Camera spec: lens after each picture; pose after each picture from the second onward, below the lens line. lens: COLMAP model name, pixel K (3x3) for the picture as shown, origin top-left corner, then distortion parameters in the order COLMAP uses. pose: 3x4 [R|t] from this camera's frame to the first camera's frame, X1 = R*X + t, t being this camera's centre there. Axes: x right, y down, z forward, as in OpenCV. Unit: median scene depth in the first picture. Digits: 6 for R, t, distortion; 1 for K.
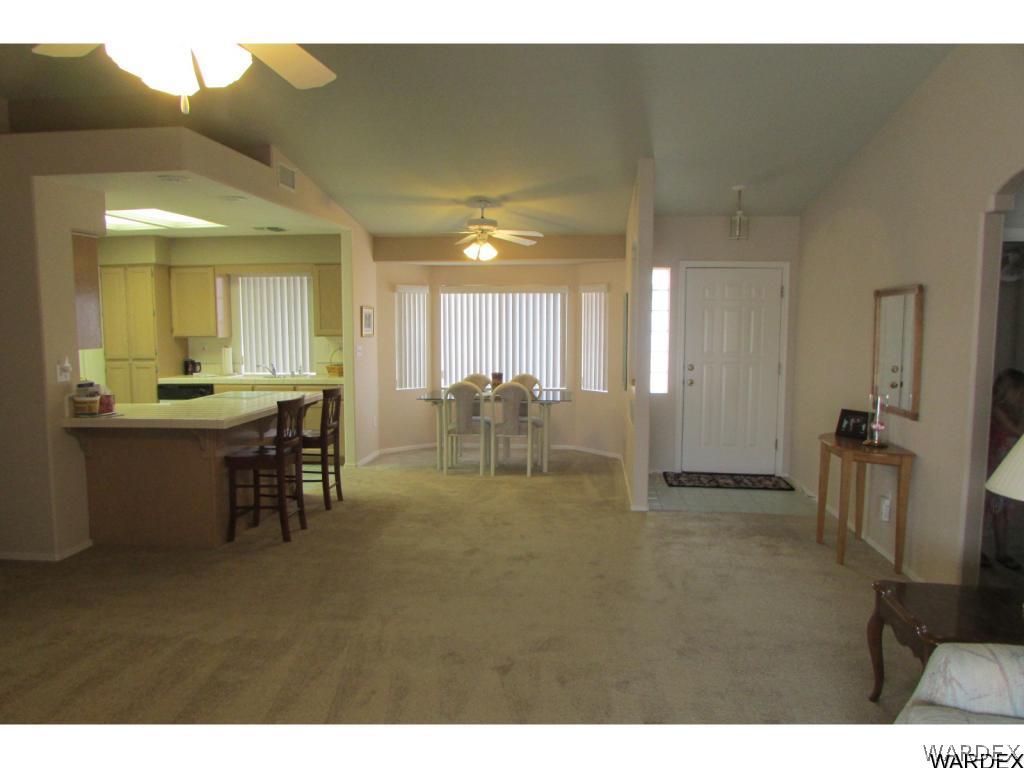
lens RADIAL K [[742.4, 0, 516.8], [0, 742.4, 384.8], [0, 0, 1]] dist [-0.006435, -0.016295]
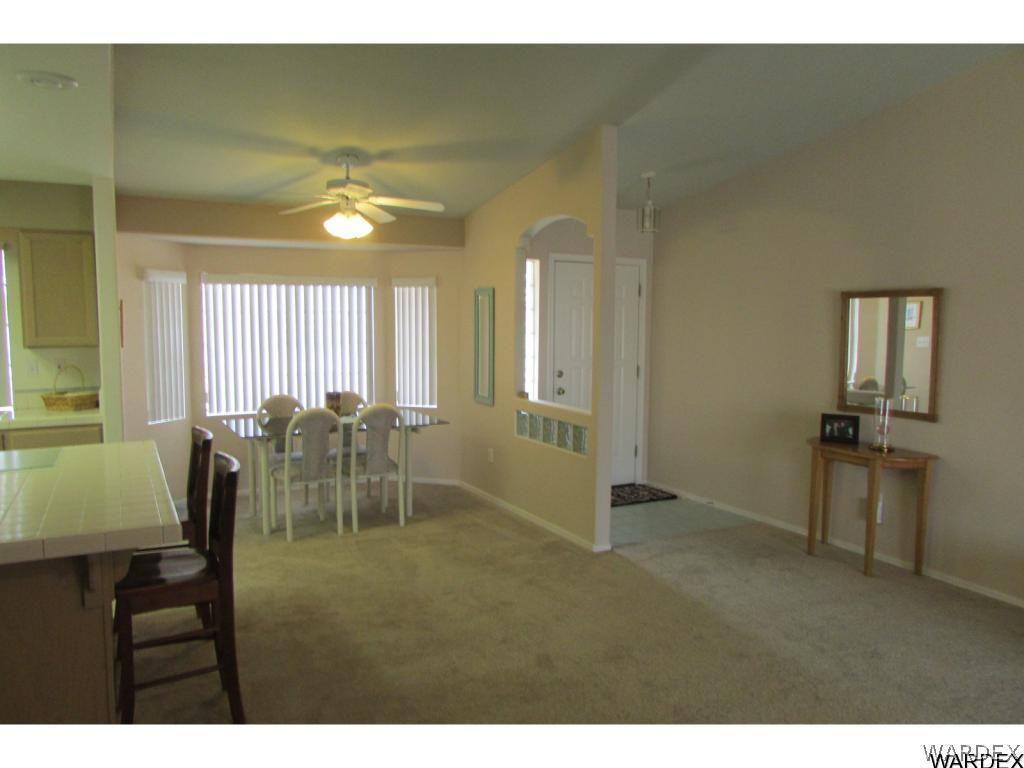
lens RADIAL K [[742.4, 0, 507.4], [0, 742.4, 391.0], [0, 0, 1]] dist [-0.006435, -0.016295]
pose [[0.827606, -0.057786, 0.558328, -0.287589], [0.049220, 0.998326, 0.030367, -0.030570], [-0.559148, 0.002349, 0.829065, 0.276646]]
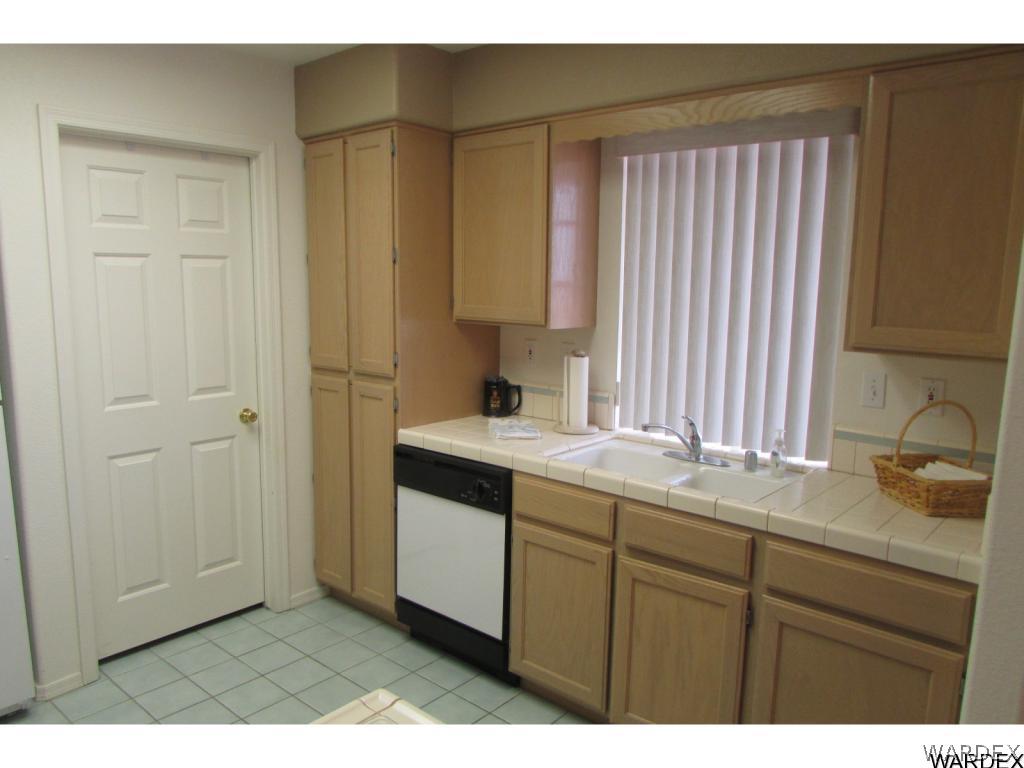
lens RADIAL K [[742.4, 0, 520.5], [0, 742.4, 374.0], [0, 0, 1]] dist [-0.006435, -0.016295]
pose [[0.812290, 0.098457, -0.574884, -0.215398], [-0.071818, 0.995033, 0.068938, -0.067864], [0.578816, -0.014710, 0.815326, 0.725288]]
